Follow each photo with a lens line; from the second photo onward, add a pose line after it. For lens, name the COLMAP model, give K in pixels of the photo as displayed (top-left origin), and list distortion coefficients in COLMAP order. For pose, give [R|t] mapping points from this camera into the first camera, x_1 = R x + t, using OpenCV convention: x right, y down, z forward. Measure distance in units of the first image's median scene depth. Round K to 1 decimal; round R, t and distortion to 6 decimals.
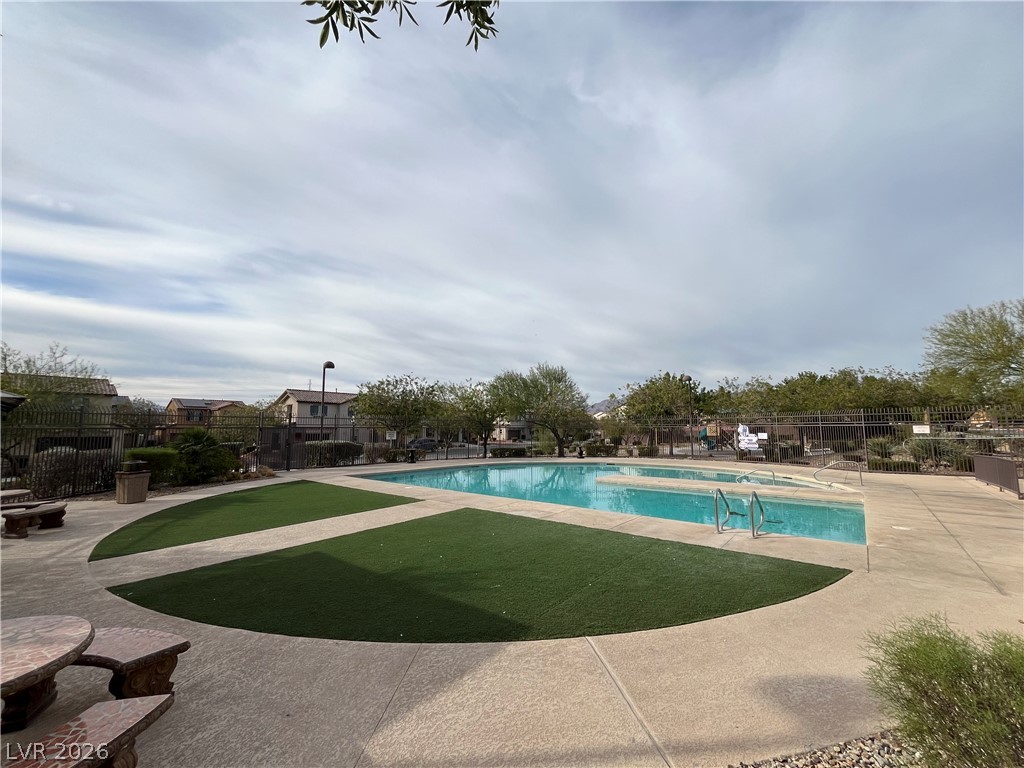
lens RADIAL K [[414.1, 0, 514.0], [0, 414.1, 383.8], [0, 0, 1]] dist [-0.002056, -0.000264]
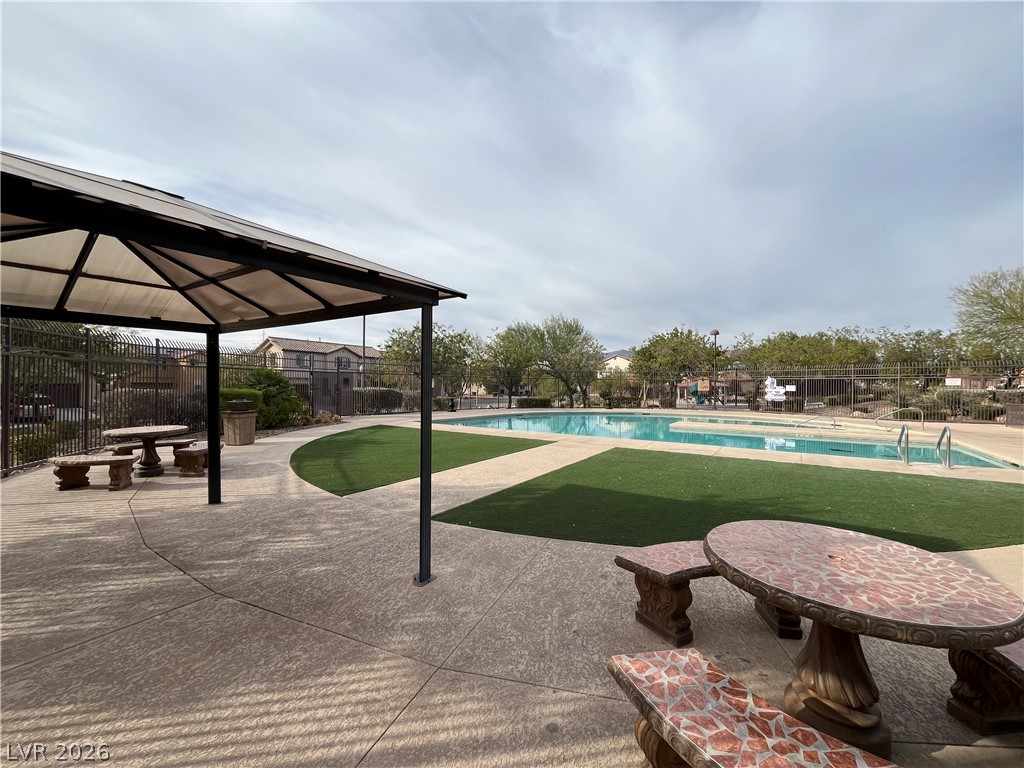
lens RADIAL K [[414.1, 0, 510.3], [0, 414.1, 384.5], [0, 0, 1]] dist [-0.002056, -0.000264]
pose [[0.995235, 0.012770, 0.096665, -0.136807], [-0.022888, 0.994283, 0.104292, 0.014816], [-0.094781, -0.106008, 0.989838, 0.015486]]
